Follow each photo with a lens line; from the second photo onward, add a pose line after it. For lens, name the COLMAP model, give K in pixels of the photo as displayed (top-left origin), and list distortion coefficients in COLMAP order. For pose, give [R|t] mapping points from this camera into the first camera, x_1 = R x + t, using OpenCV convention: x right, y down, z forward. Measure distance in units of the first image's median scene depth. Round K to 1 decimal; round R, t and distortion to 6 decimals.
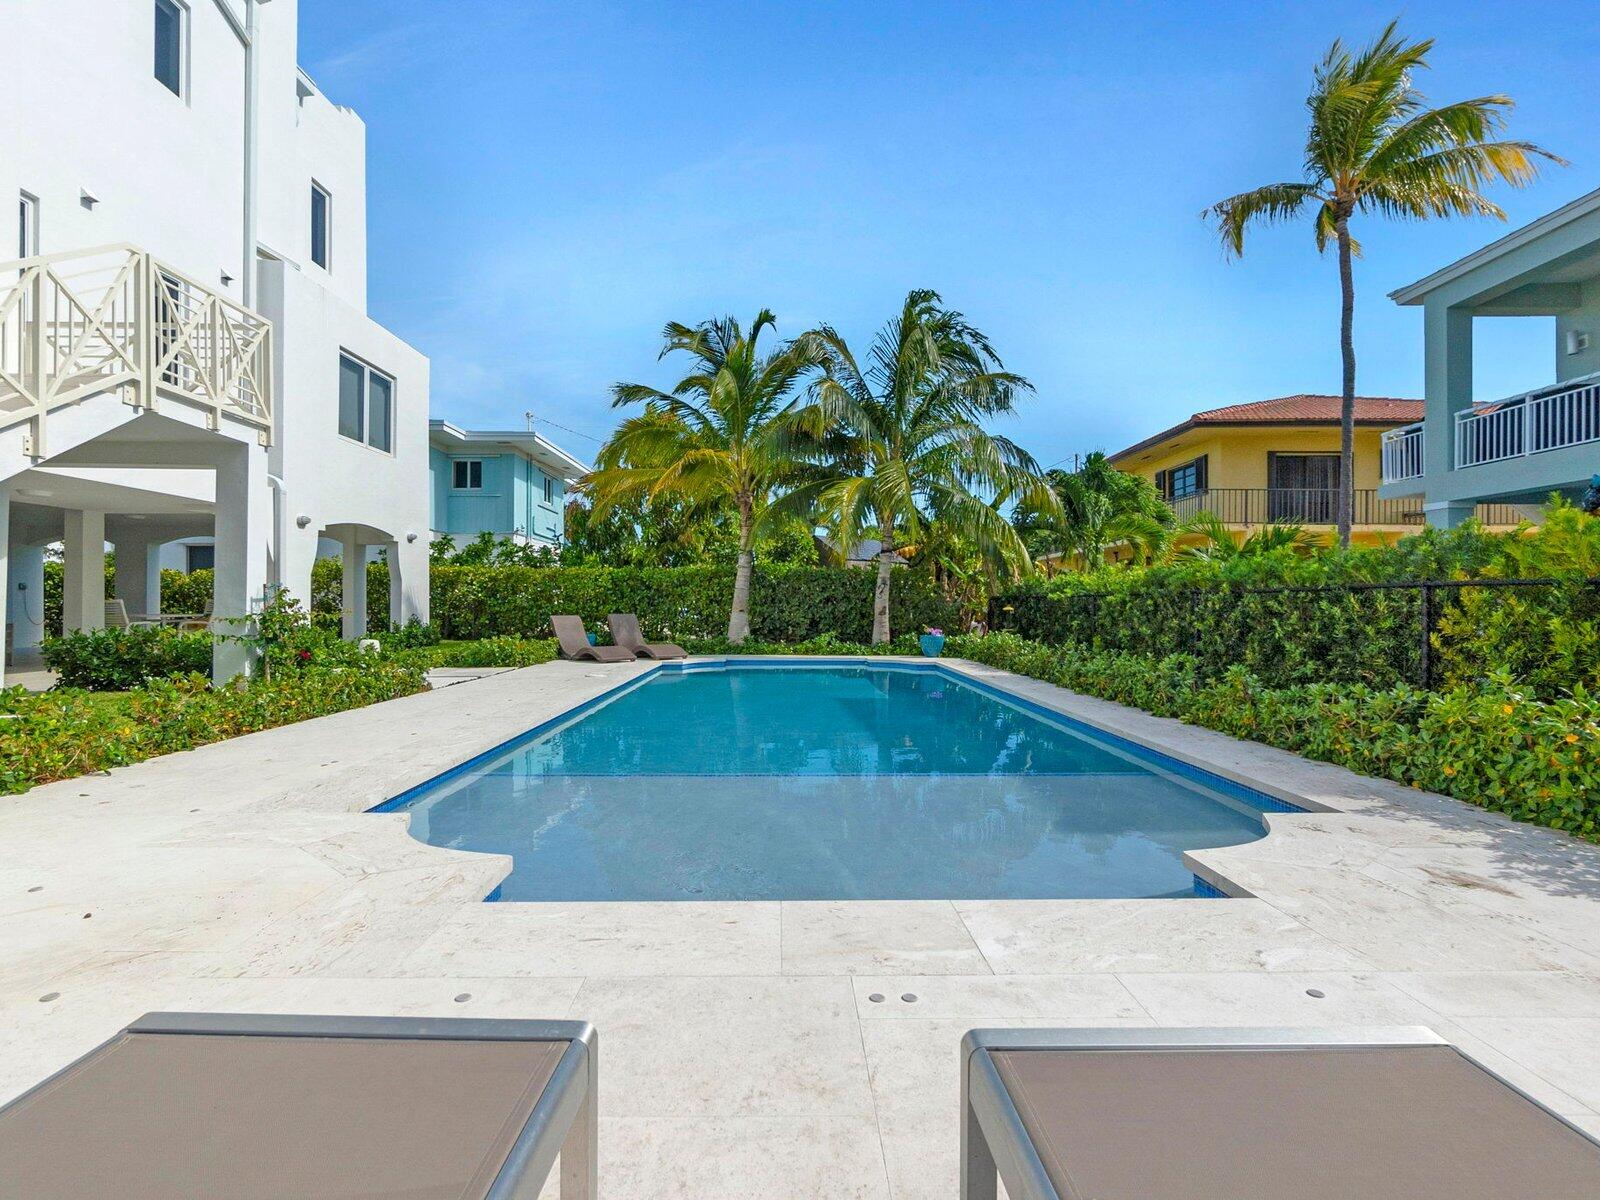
lens RADIAL K [[787.0, 0, 764.8], [0, 787.0, 610.0], [0, 0, 1]] dist [0.000315, 0.000781]
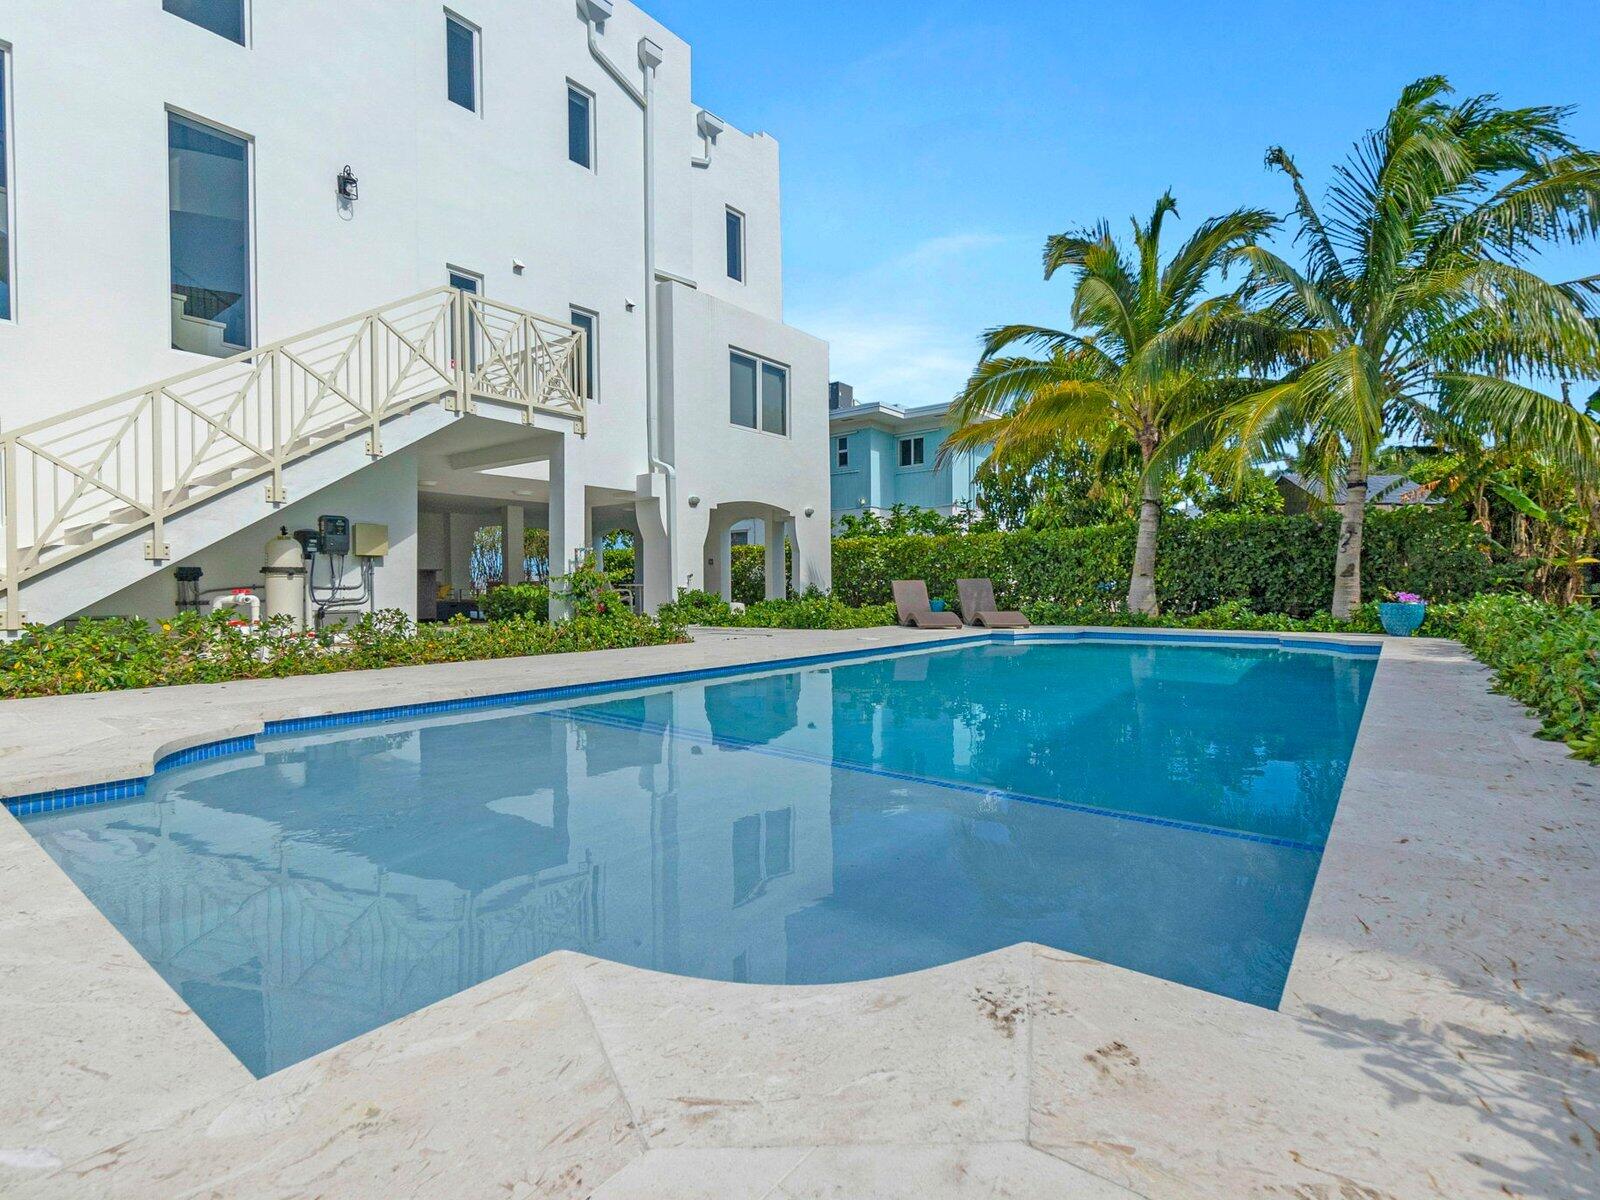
lens RADIAL K [[787.0, 0, 796.7], [0, 787.0, 594.6], [0, 0, 1]] dist [0.000315, 0.000781]
pose [[0.782695, -0.003795, -0.622394, 0.225274], [0.003351, 0.999993, -0.001883, 0.024670], [0.622397, -0.000612, 0.782702, 0.164251]]
